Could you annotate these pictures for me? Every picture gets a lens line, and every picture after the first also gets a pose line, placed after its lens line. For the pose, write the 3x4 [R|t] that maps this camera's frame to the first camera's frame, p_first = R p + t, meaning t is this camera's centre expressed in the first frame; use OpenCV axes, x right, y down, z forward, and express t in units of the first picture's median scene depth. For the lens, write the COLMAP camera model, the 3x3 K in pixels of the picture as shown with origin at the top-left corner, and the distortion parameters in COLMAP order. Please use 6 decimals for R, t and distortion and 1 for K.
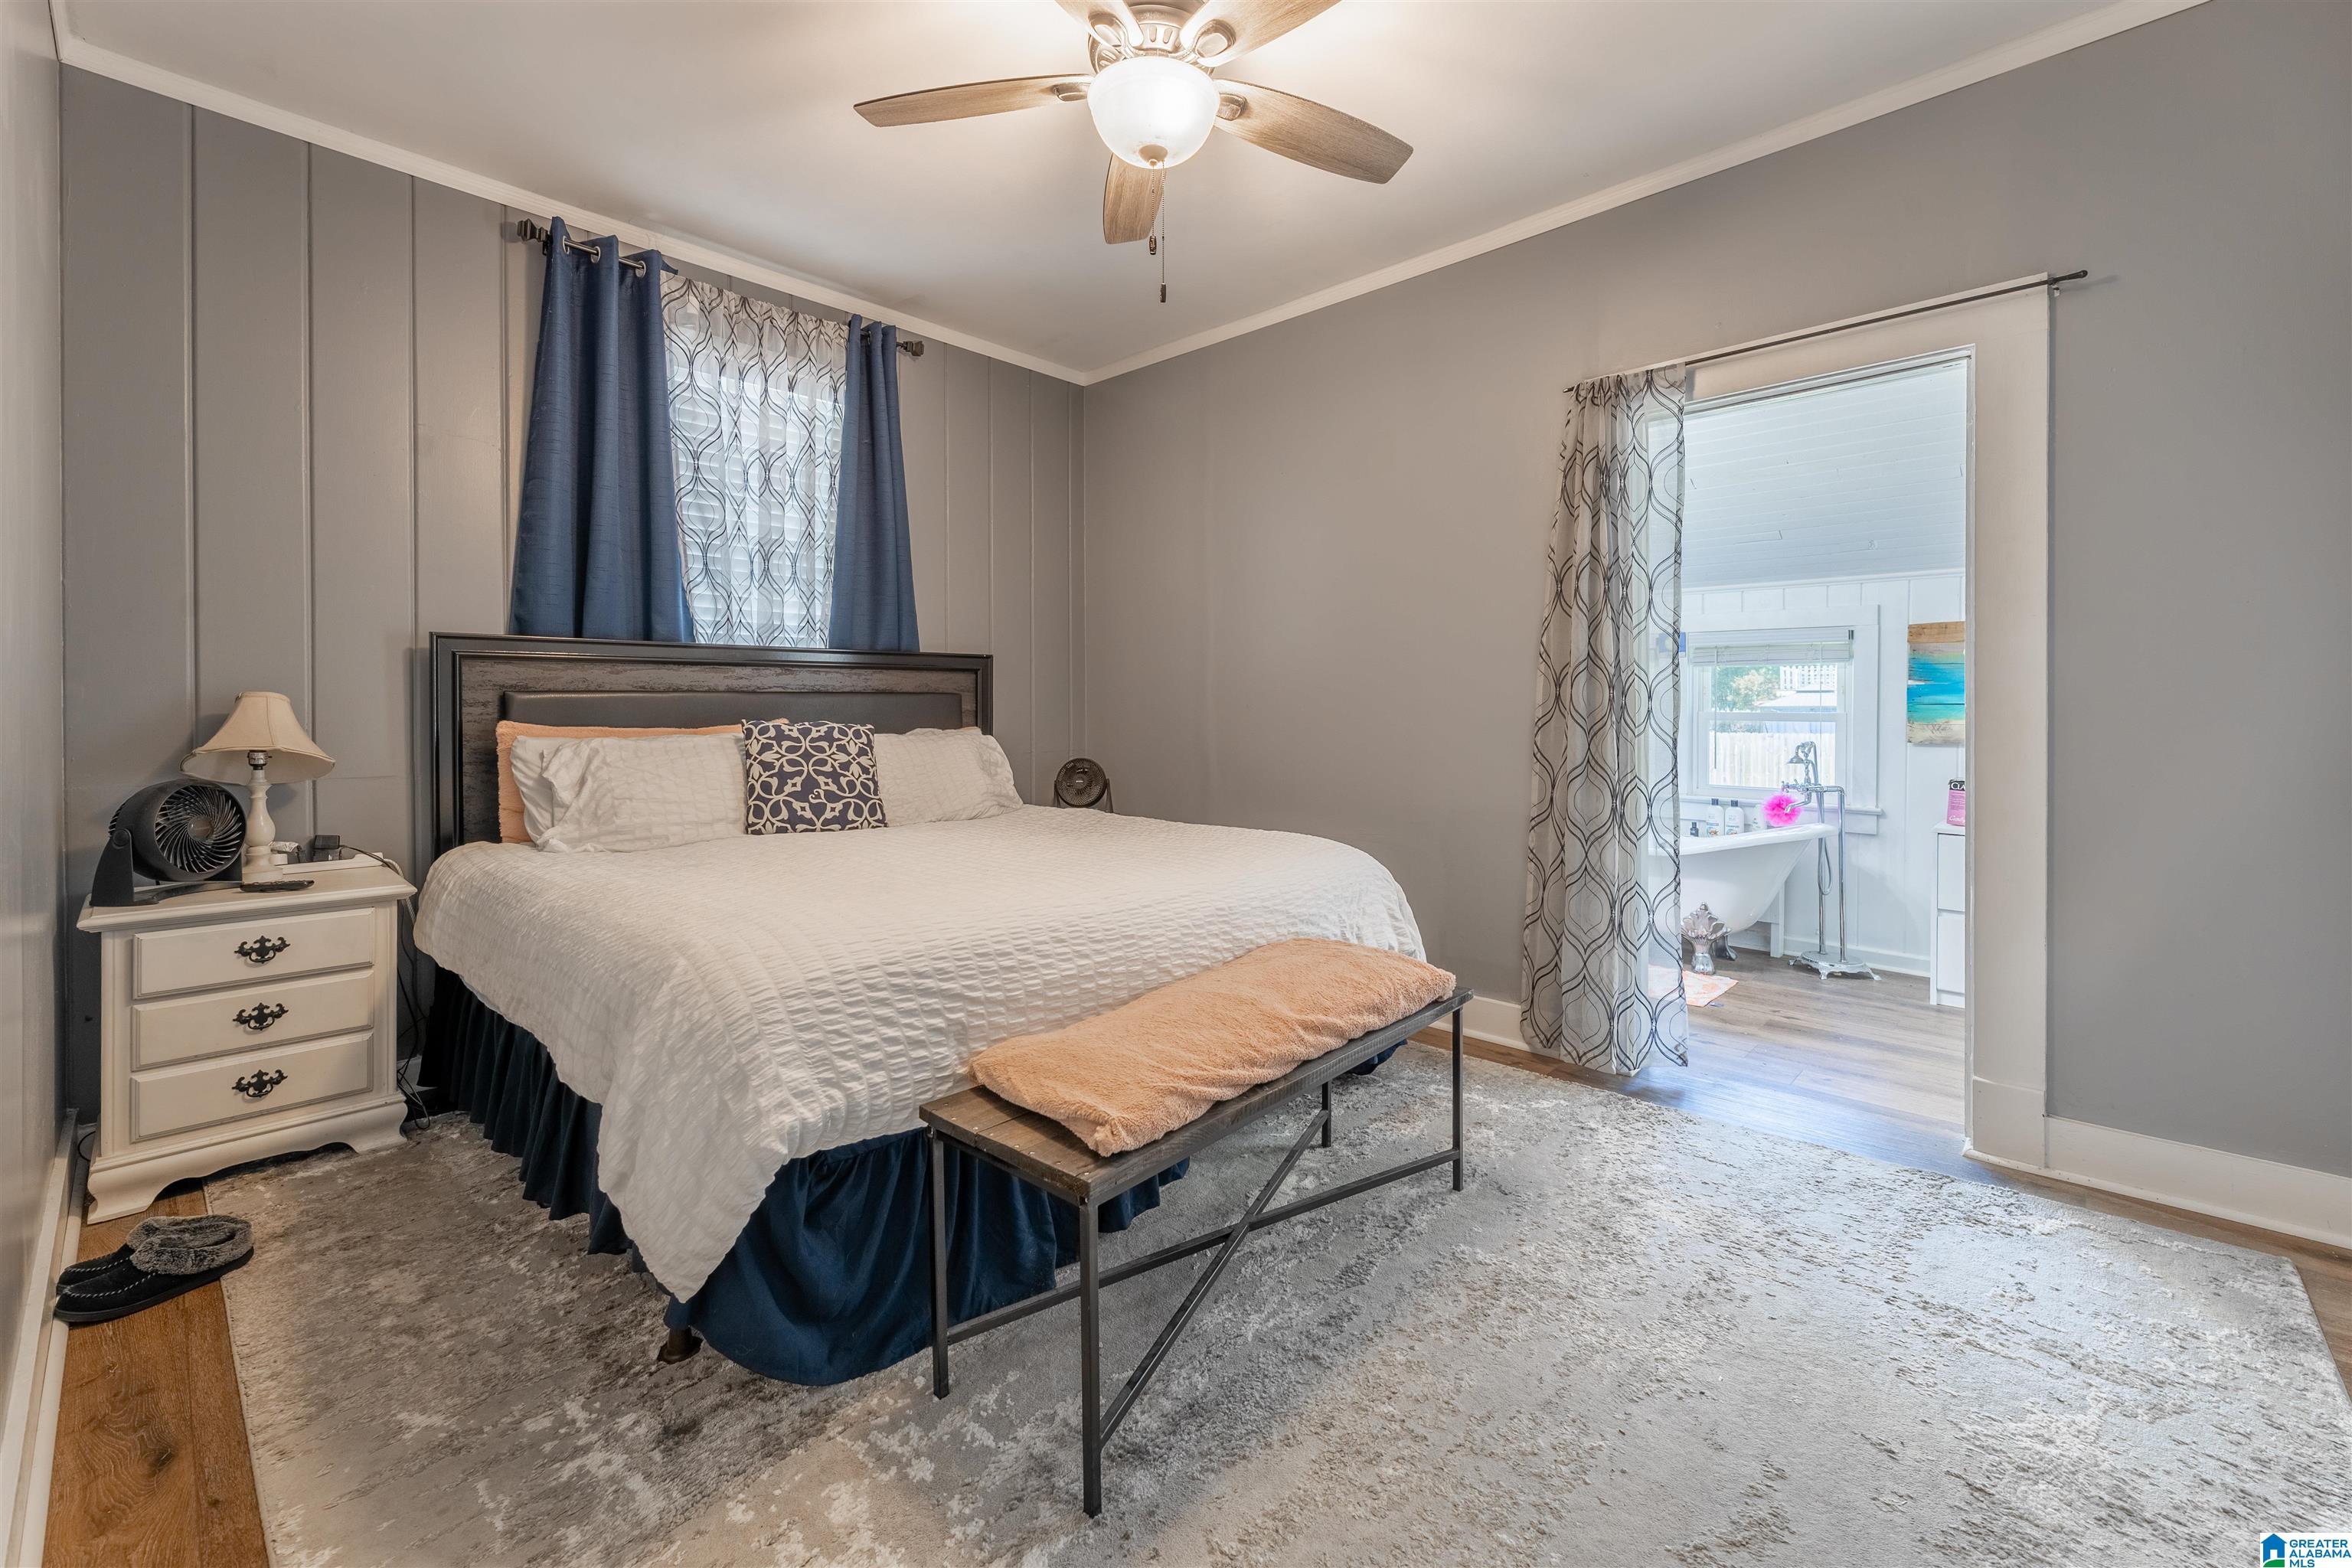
lens RADIAL K [[996.9, 0, 1164.3], [0, 996.9, 711.7], [0, 0, 1]] dist [0.000303, -0.000043]
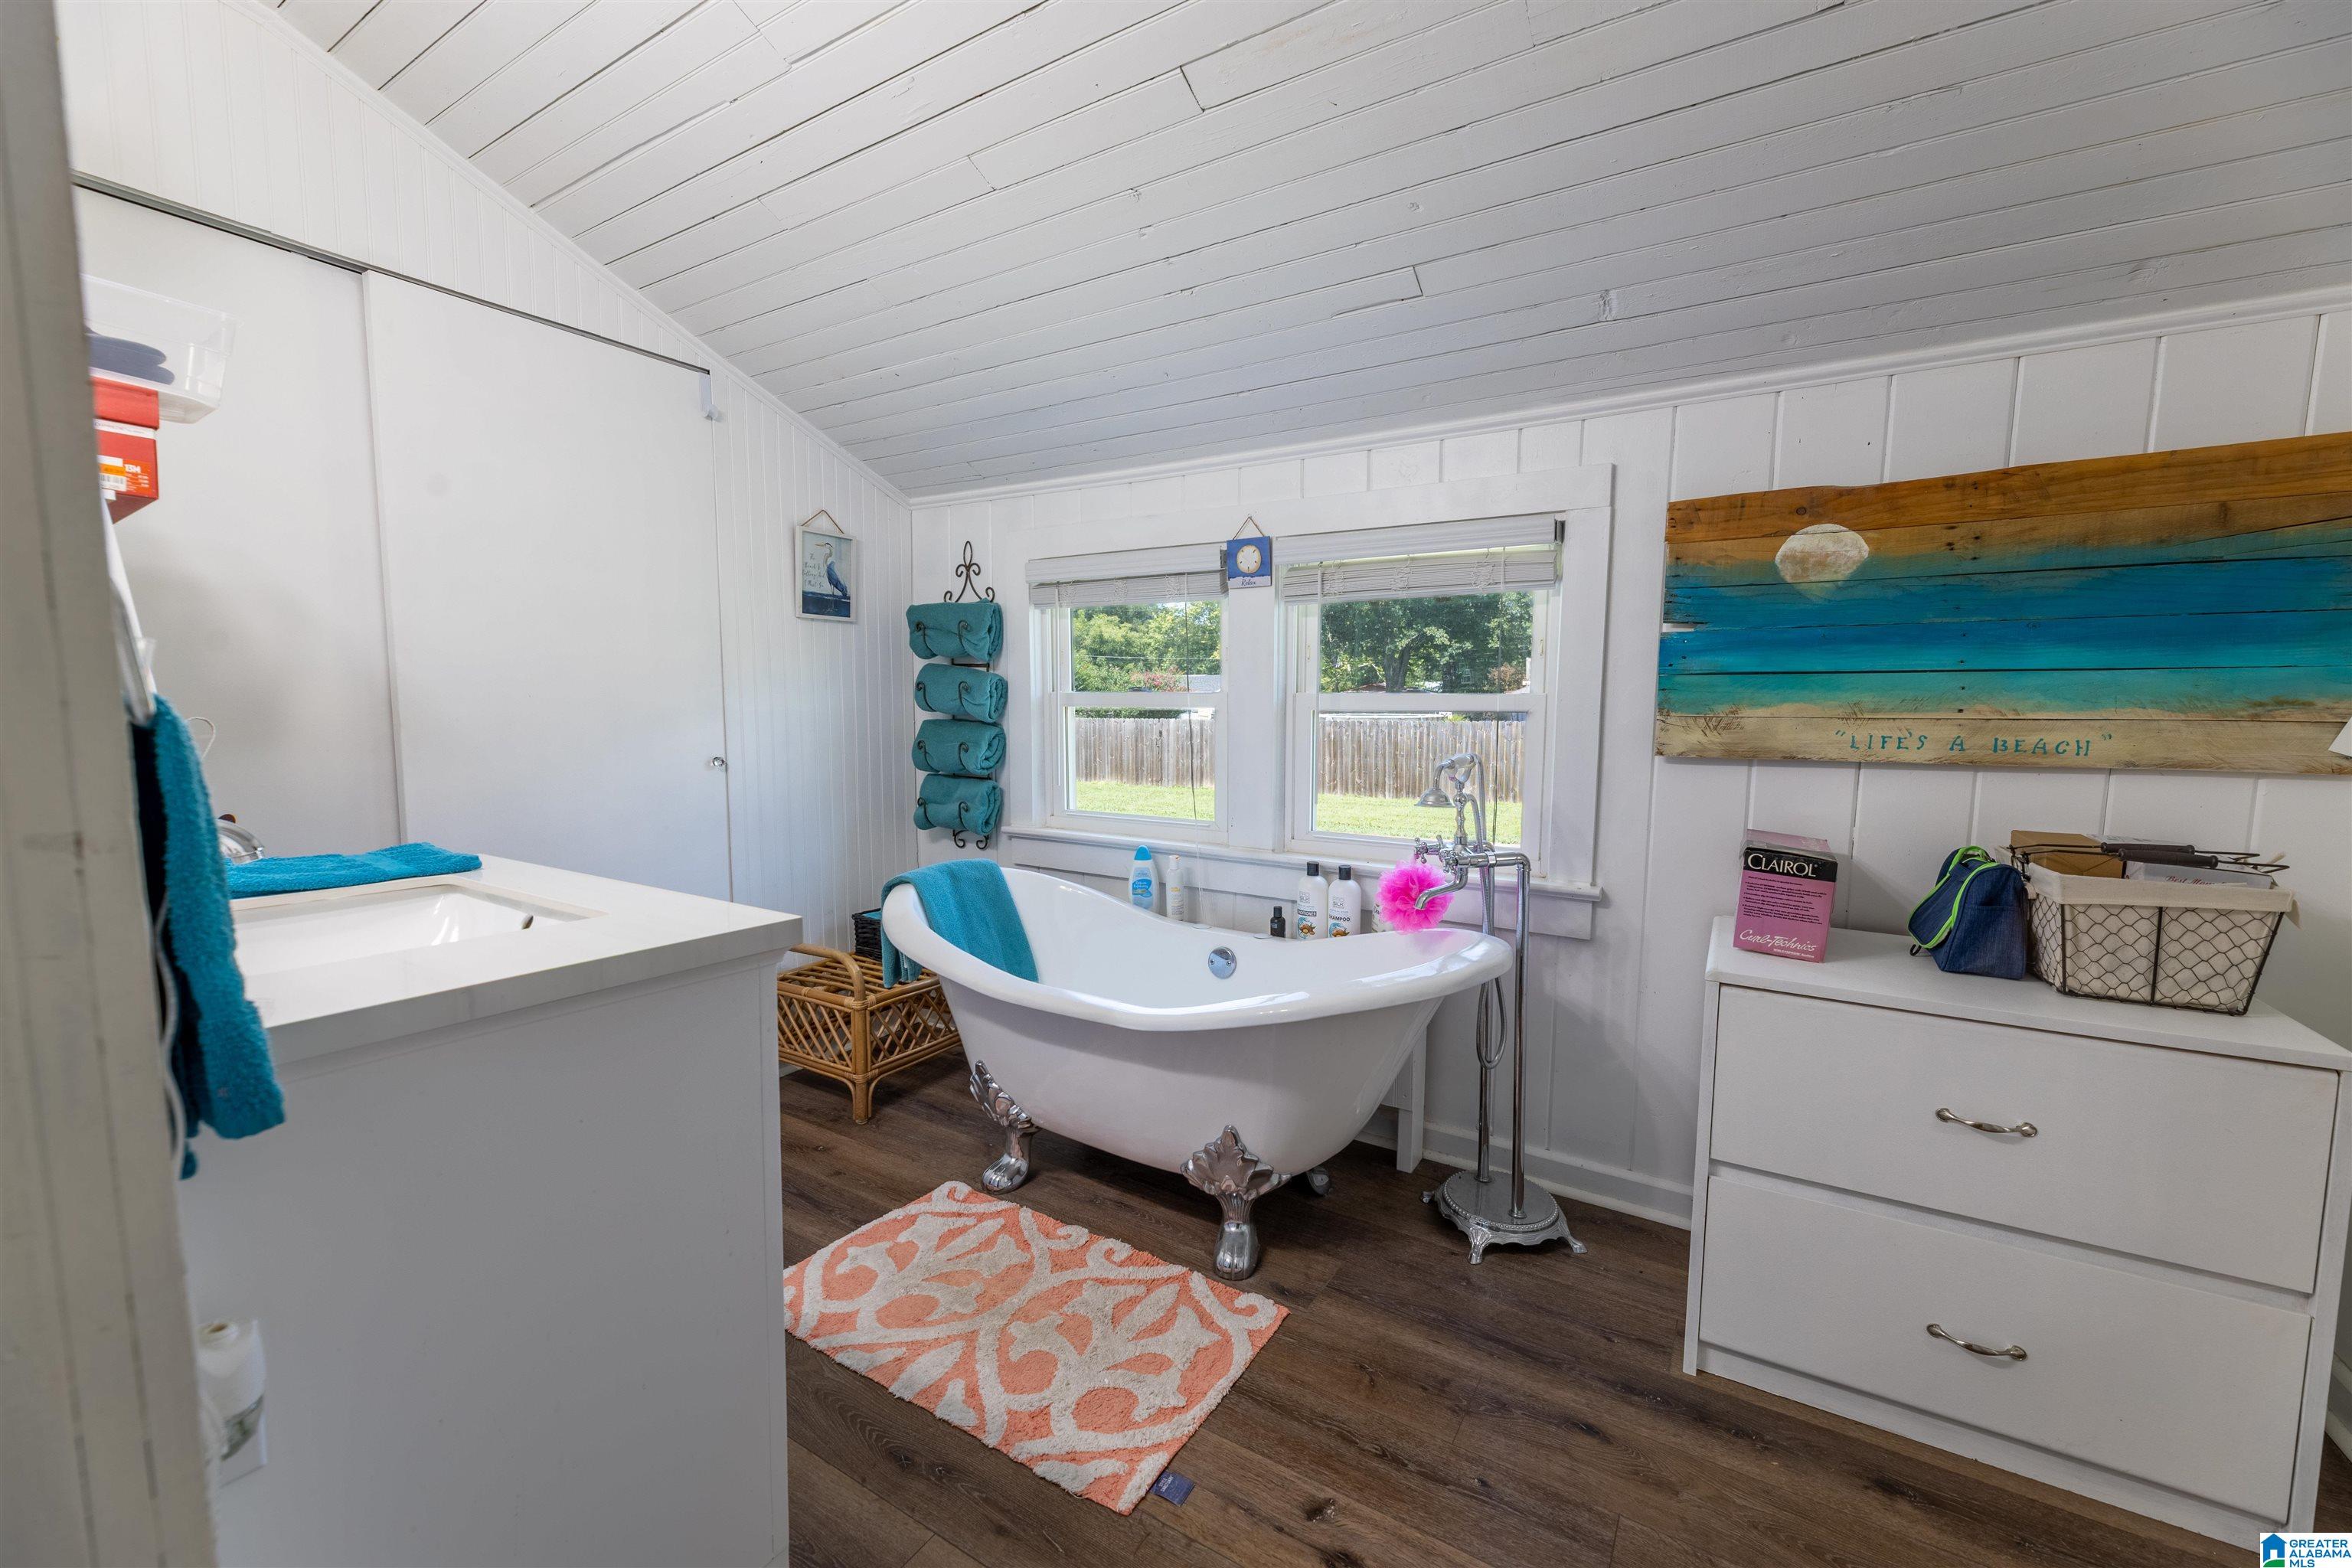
lens RADIAL K [[960.2, 0, 1176.0], [0, 960.2, 784.0], [0, 0, 1]] dist [-0.001761, -0.000098]
pose [[0.979785, -0.015898, 0.199420, 0.422295], [-0.000842, 0.996501, 0.083578, 0.006437], [-0.200051, -0.082056, 0.976343, 0.586934]]
